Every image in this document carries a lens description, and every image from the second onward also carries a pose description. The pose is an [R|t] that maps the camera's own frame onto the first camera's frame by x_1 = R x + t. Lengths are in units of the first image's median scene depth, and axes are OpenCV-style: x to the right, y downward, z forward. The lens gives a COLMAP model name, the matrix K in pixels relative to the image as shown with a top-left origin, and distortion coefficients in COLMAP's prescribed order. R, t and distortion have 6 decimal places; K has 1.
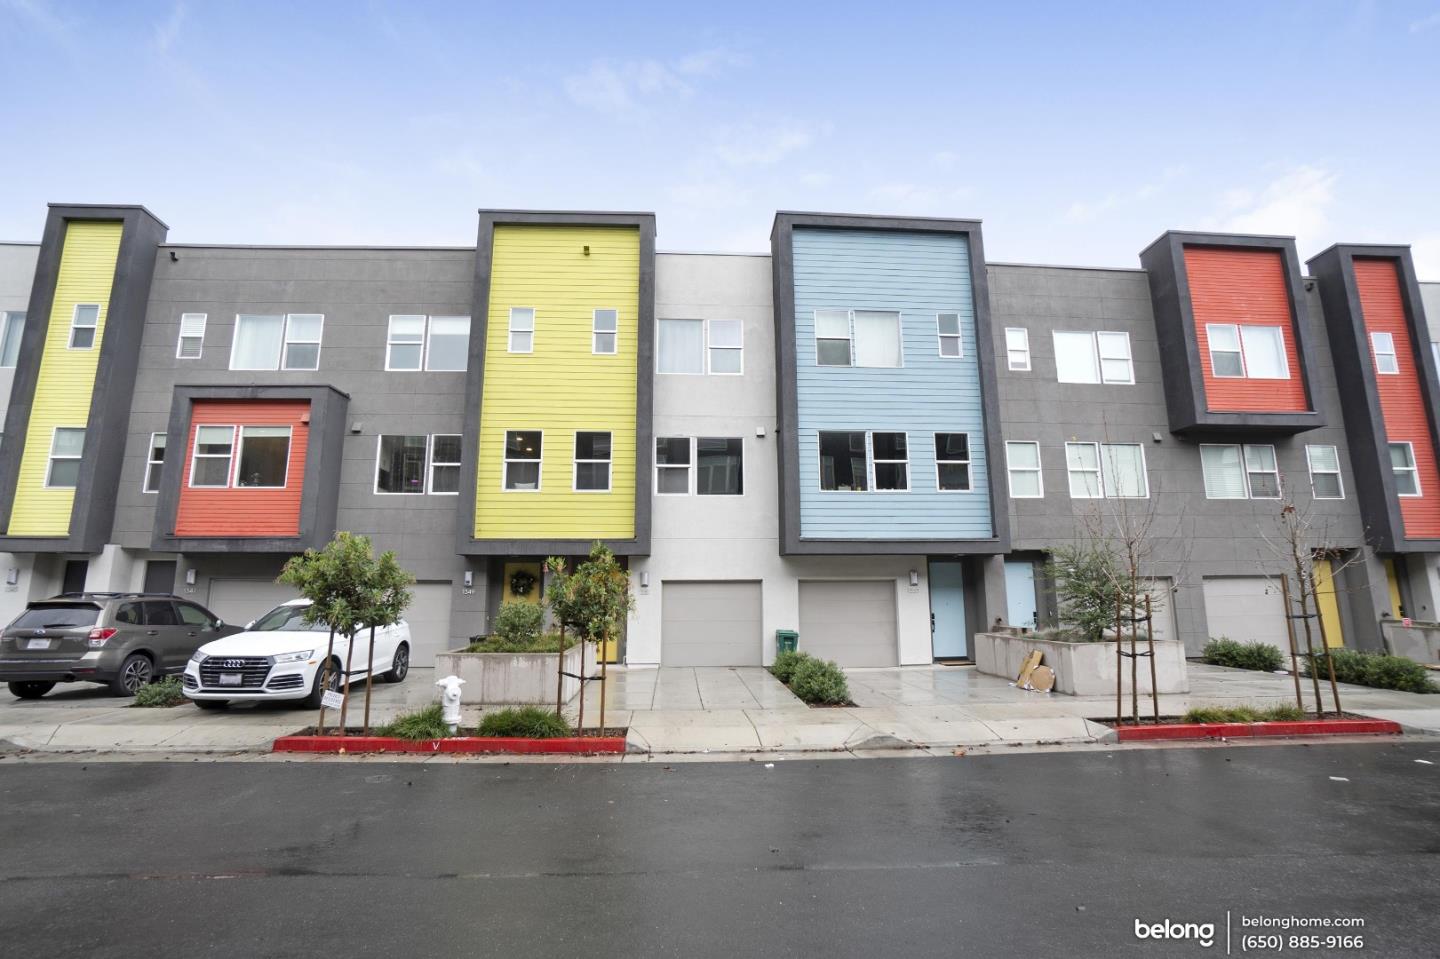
lens RADIAL K [[653.8, 0, 724.7], [0, 653.8, 476.3], [0, 0, 1]] dist [-0.044207, 0.003088]
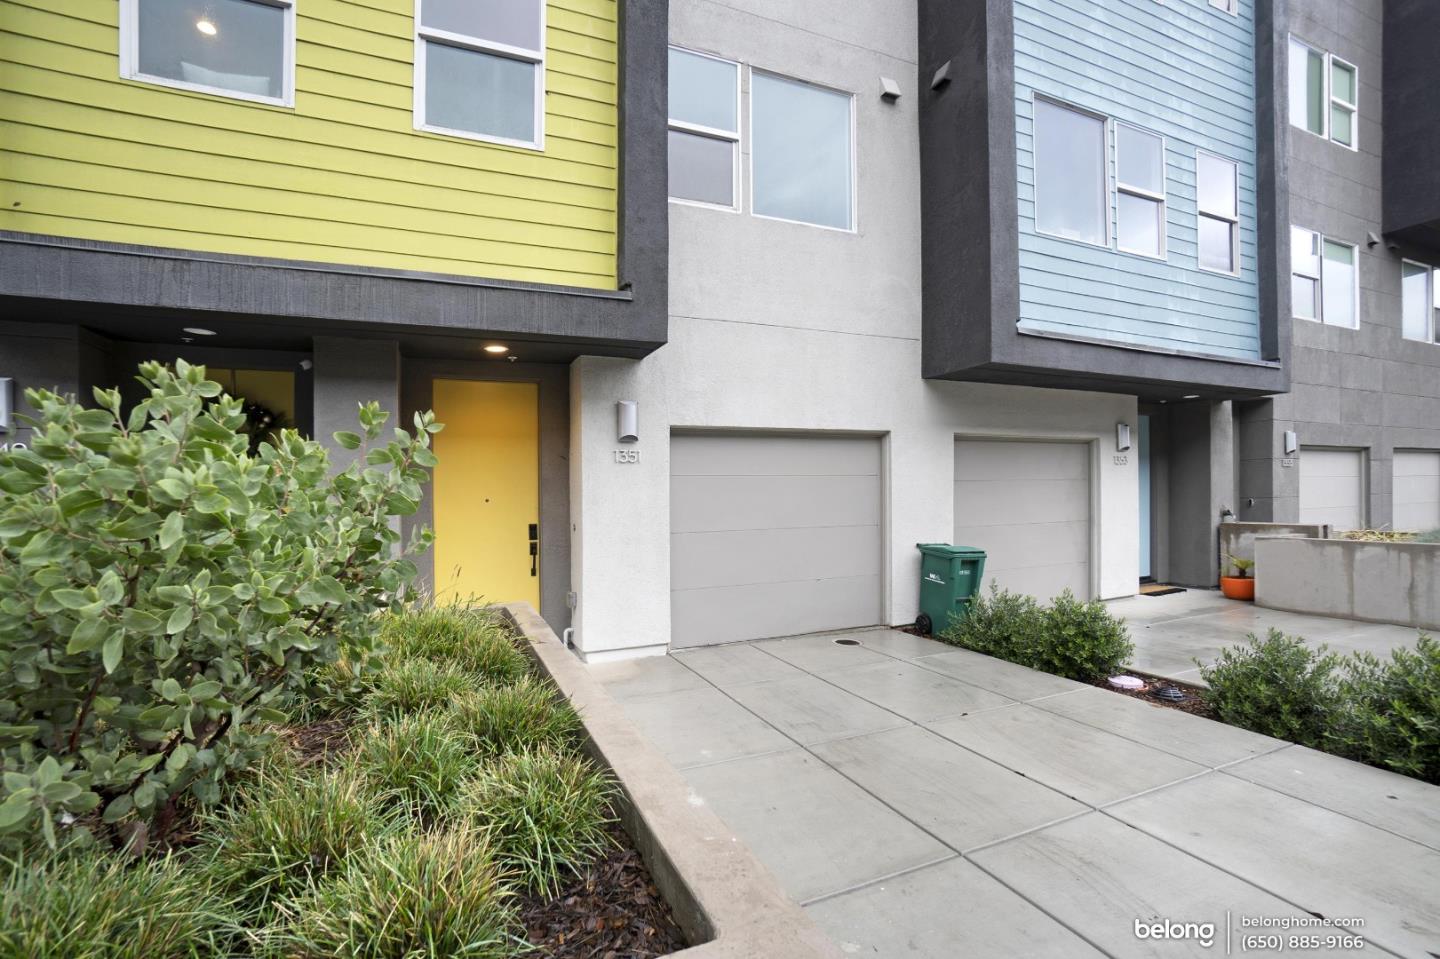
lens RADIAL K [[653.8, 0, 725.1], [0, 653.8, 489.4], [0, 0, 1]] dist [-0.044207, 0.003088]
pose [[0.943159, -0.010568, 0.332173, -0.191589], [-0.049292, 0.983992, 0.171263, 0.128112], [-0.328666, -0.177901, 0.927540, 0.631630]]
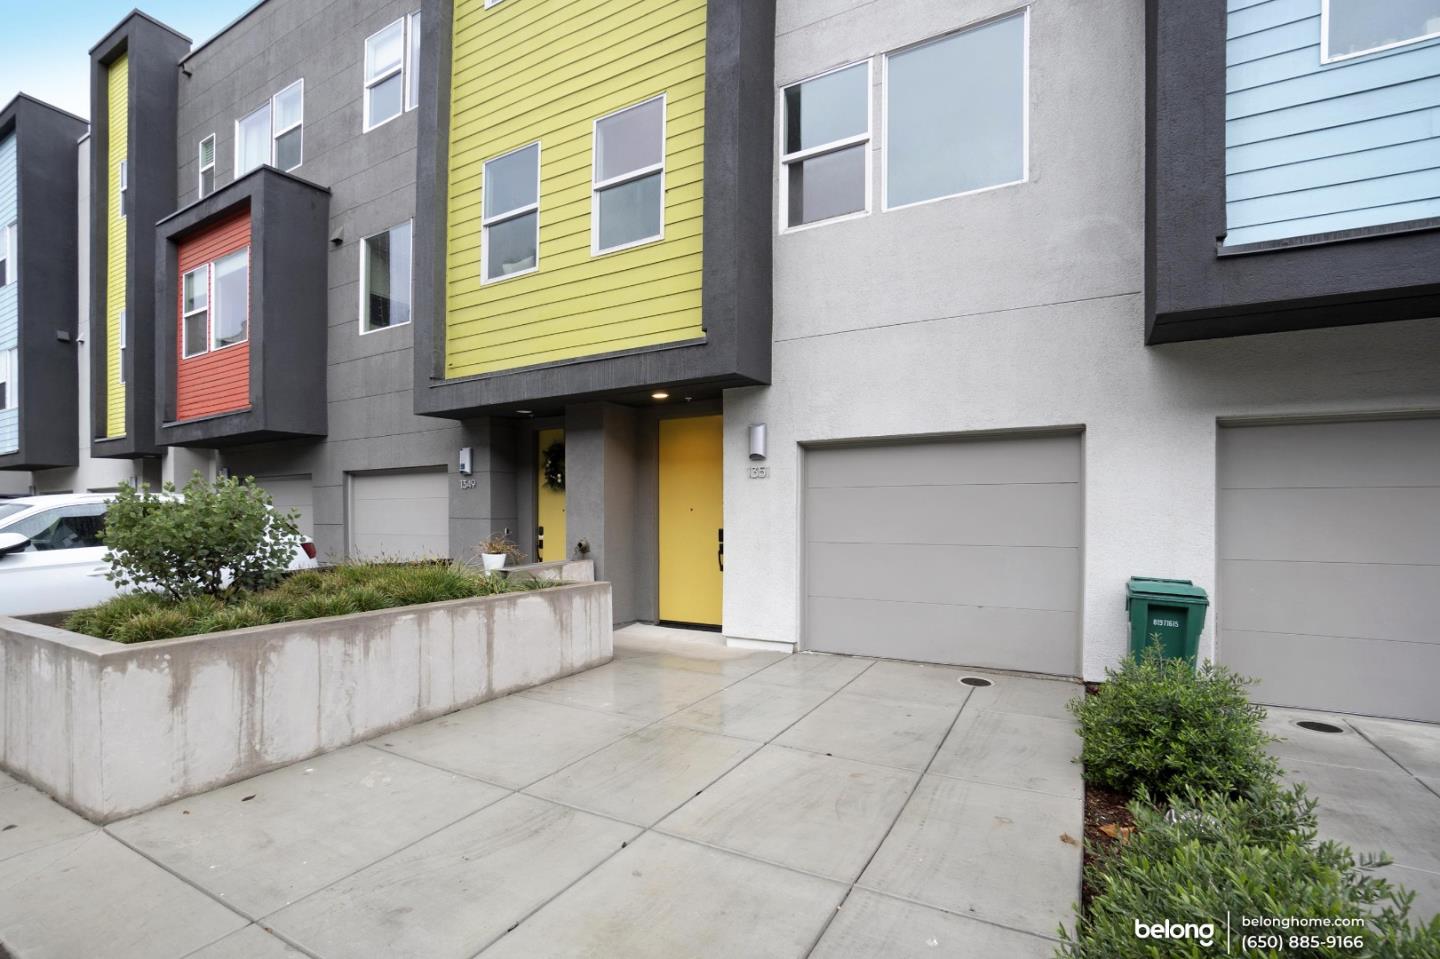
lens RADIAL K [[653.8, 0, 702.3], [0, 653.8, 514.9], [0, 0, 1]] dist [-0.044207, 0.003088]
pose [[0.832219, 0.001965, -0.554443, 0.078032], [0.107069, 0.980602, 0.164185, 0.129785], [0.544010, -0.196002, 0.815865, 0.627301]]
